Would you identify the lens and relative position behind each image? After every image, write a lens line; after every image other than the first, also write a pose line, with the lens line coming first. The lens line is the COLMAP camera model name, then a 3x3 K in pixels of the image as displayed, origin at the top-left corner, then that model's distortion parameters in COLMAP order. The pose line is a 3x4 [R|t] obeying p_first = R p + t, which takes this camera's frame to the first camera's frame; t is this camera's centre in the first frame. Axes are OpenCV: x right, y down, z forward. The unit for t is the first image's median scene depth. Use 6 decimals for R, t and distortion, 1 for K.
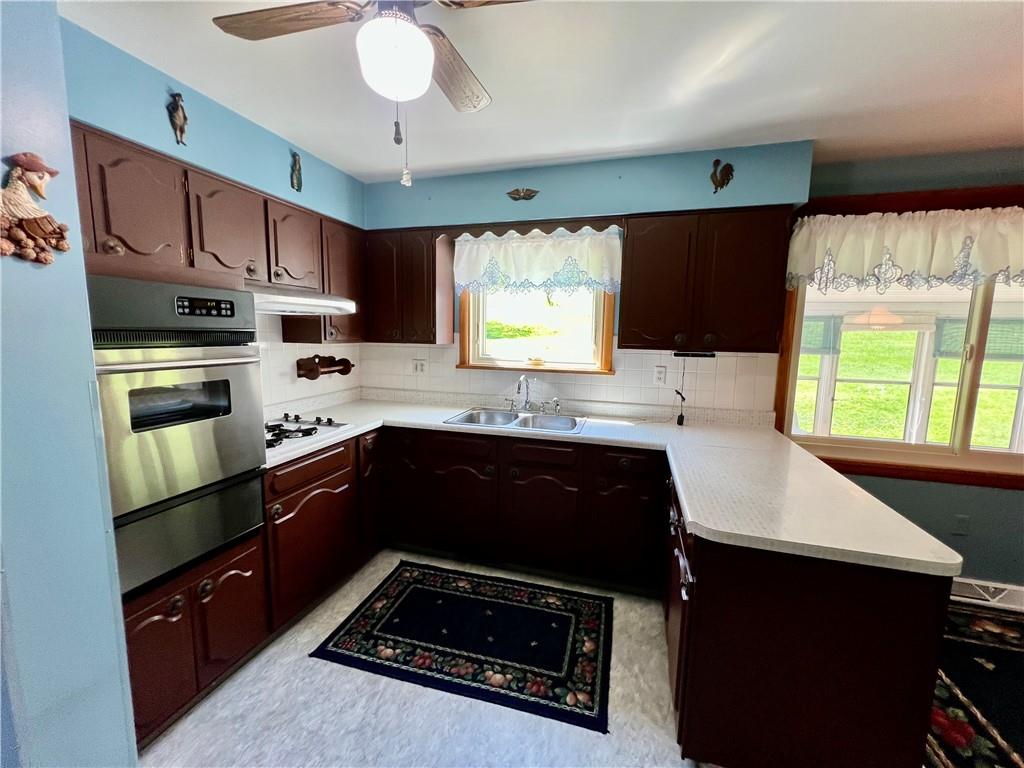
lens RADIAL K [[417.1, 0, 512.6], [0, 417.1, 382.7], [0, 0, 1]] dist [-0.000078, -0.000169]
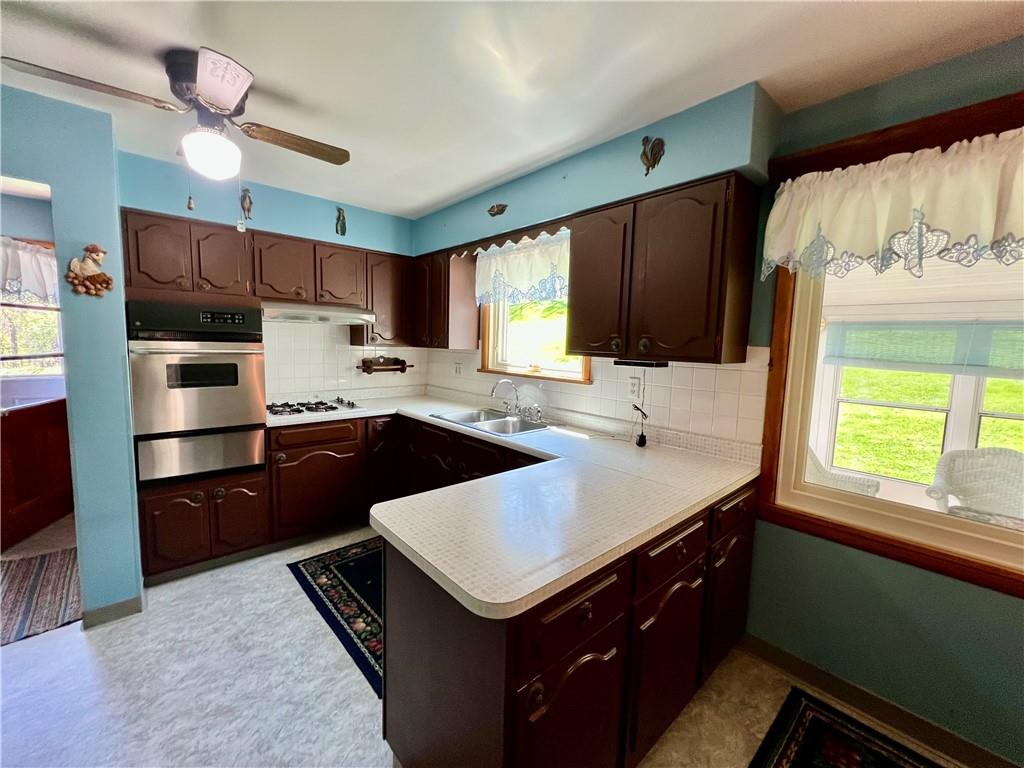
lens RADIAL K [[417.1, 0, 507.7], [0, 417.1, 382.9], [0, 0, 1]] dist [-0.000078, -0.000169]
pose [[0.846591, 0.058125, -0.529061, 0.693222], [-0.077237, 0.996914, -0.014068, 0.005397], [0.526610, 0.052772, 0.848467, 0.138430]]
